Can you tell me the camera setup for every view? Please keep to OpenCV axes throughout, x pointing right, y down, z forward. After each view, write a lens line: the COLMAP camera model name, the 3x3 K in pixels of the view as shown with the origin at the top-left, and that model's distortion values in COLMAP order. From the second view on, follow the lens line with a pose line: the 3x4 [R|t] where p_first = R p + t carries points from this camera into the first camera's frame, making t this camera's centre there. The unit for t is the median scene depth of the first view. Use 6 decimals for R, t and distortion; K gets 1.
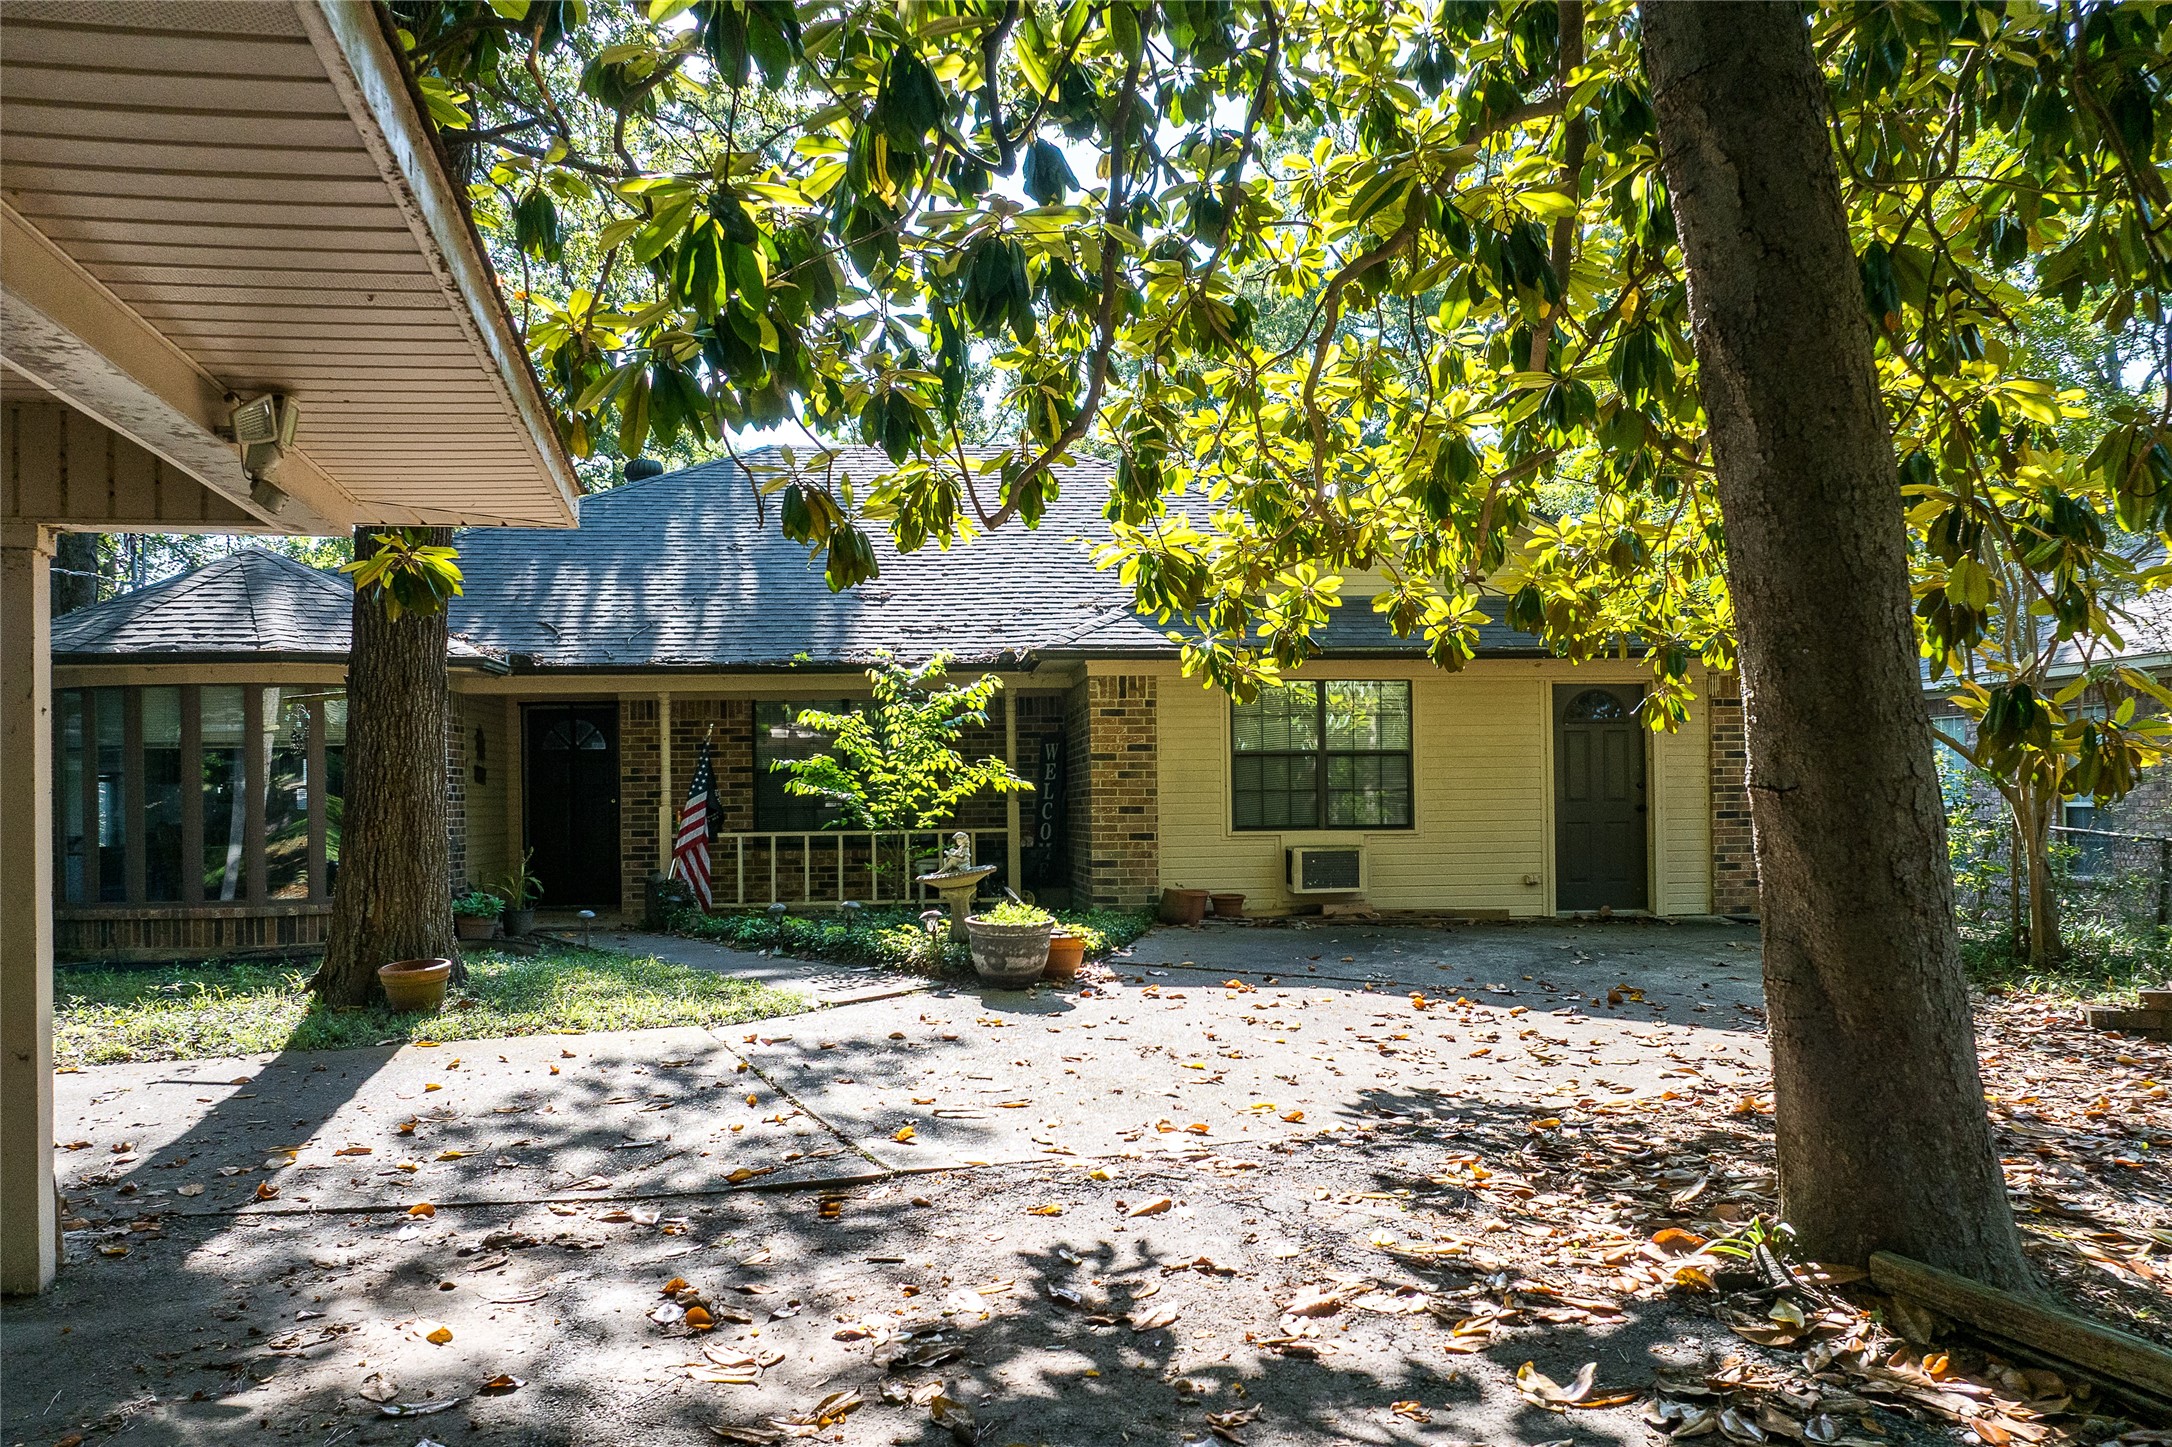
lens RADIAL K [[1511.3, 0, 1086.9], [0, 1511.3, 729.9], [0, 0, 1]] dist [0.001432, -0.000195]
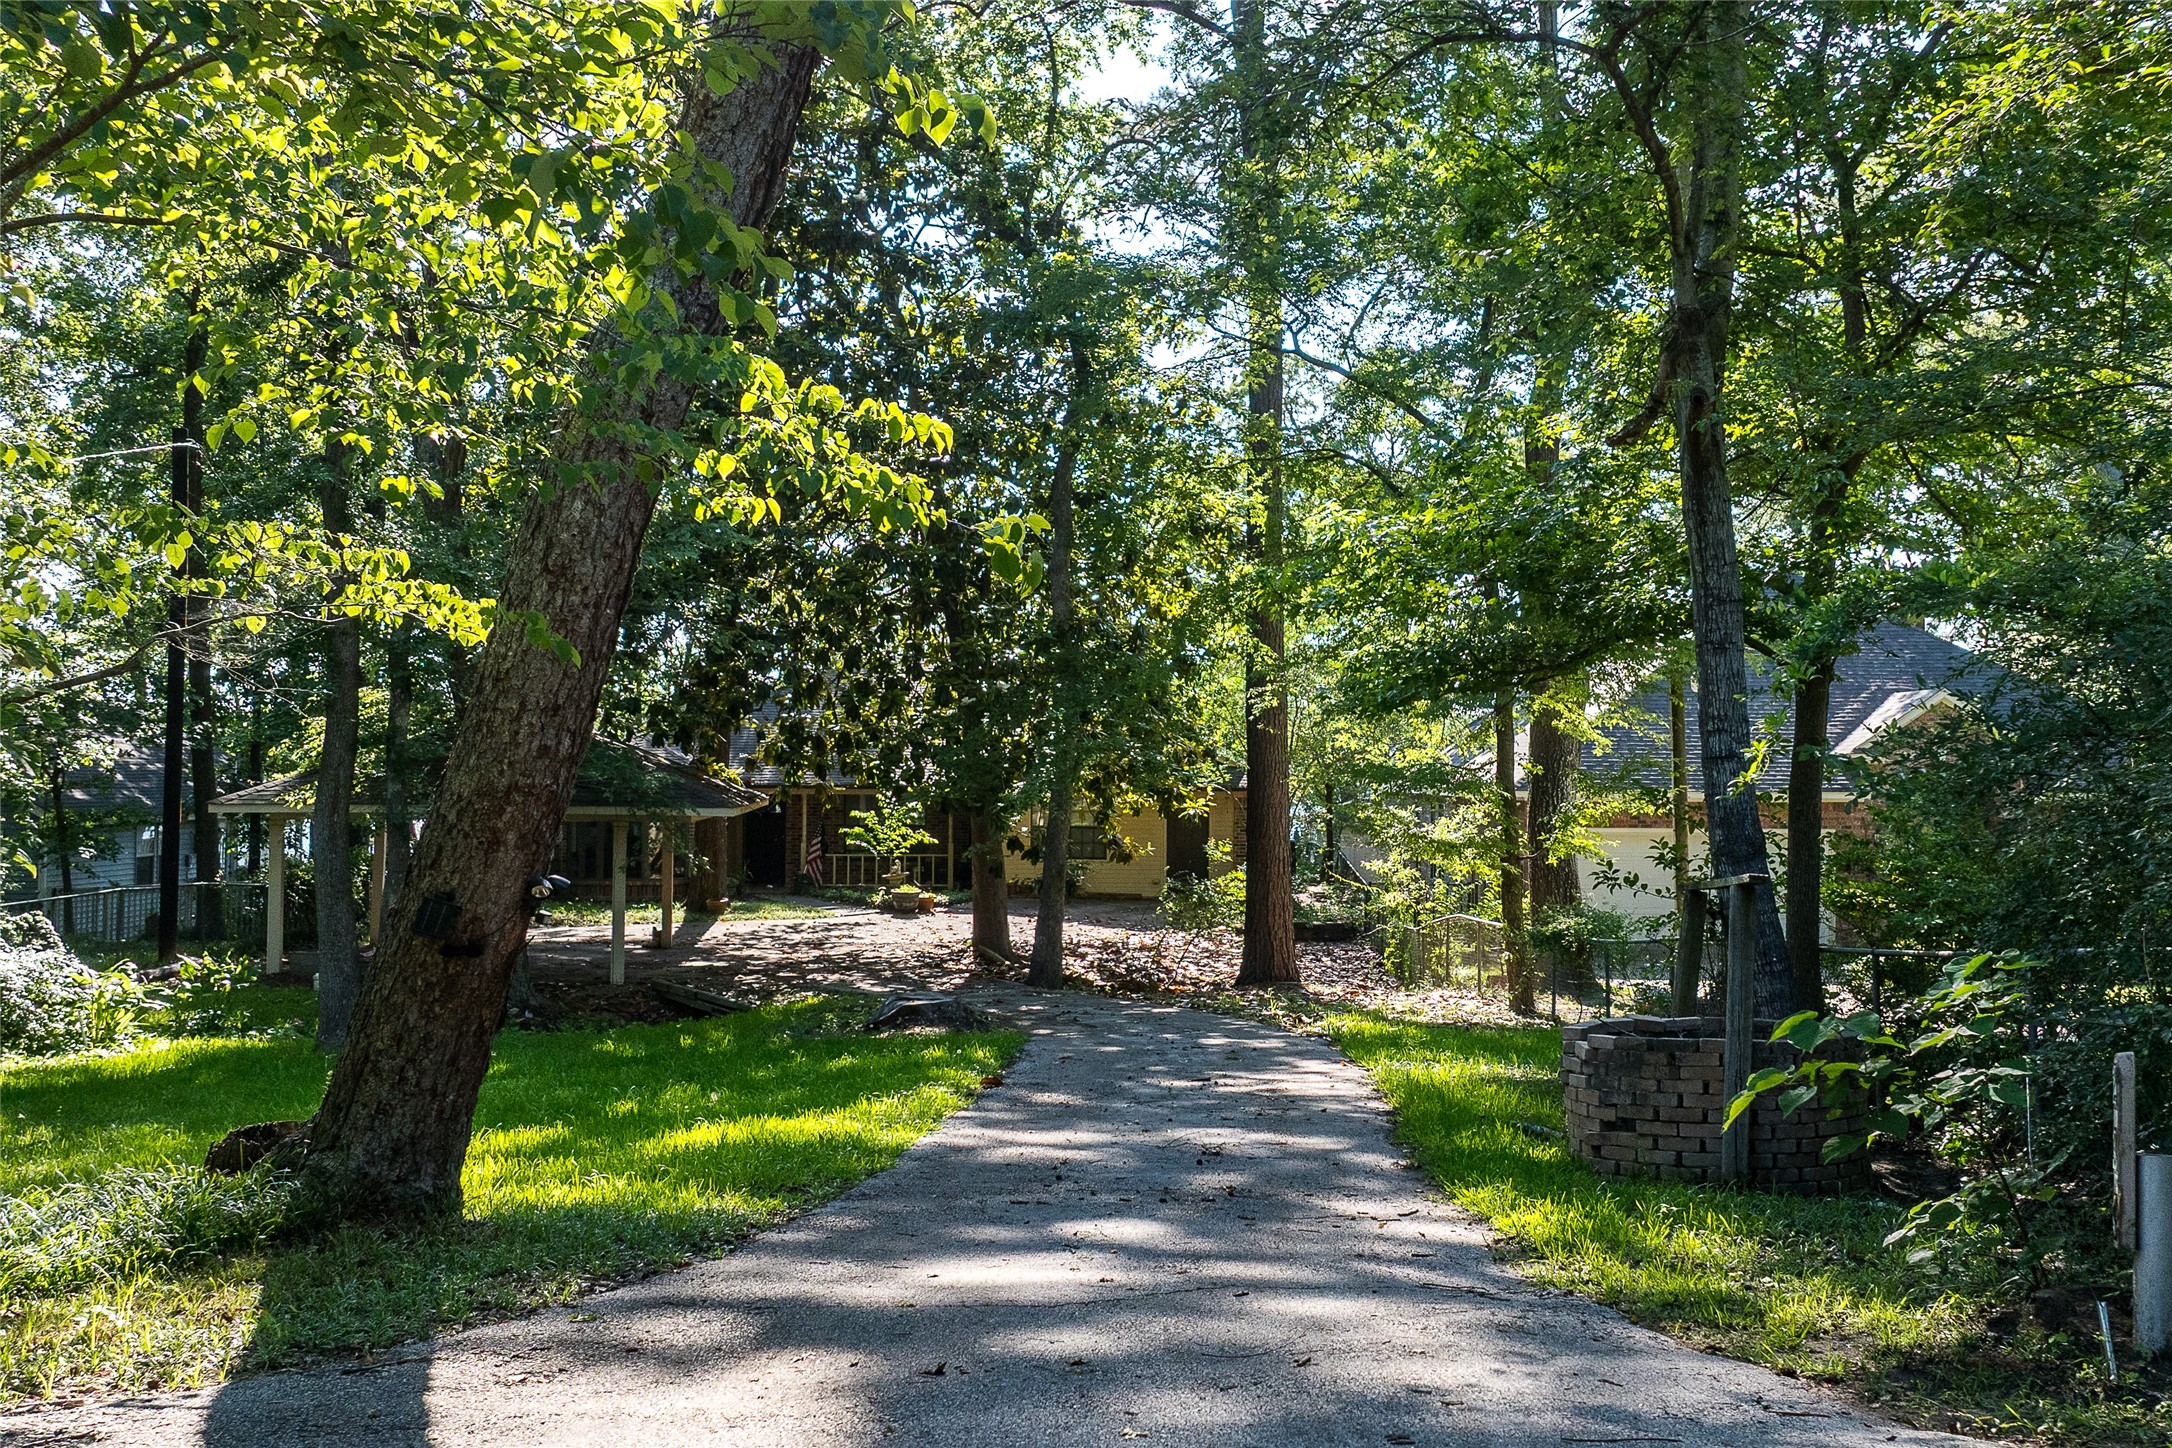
lens RADIAL K [[1511.3, 0, 1085.4], [0, 1511.3, 730.7], [0, 0, 1]] dist [0.001432, -0.000195]
pose [[0.993582, 0.012568, -0.112410, 0.625295], [-0.013129, 0.999905, -0.004254, -0.180177], [0.112346, 0.005703, 0.993653, -1.909986]]
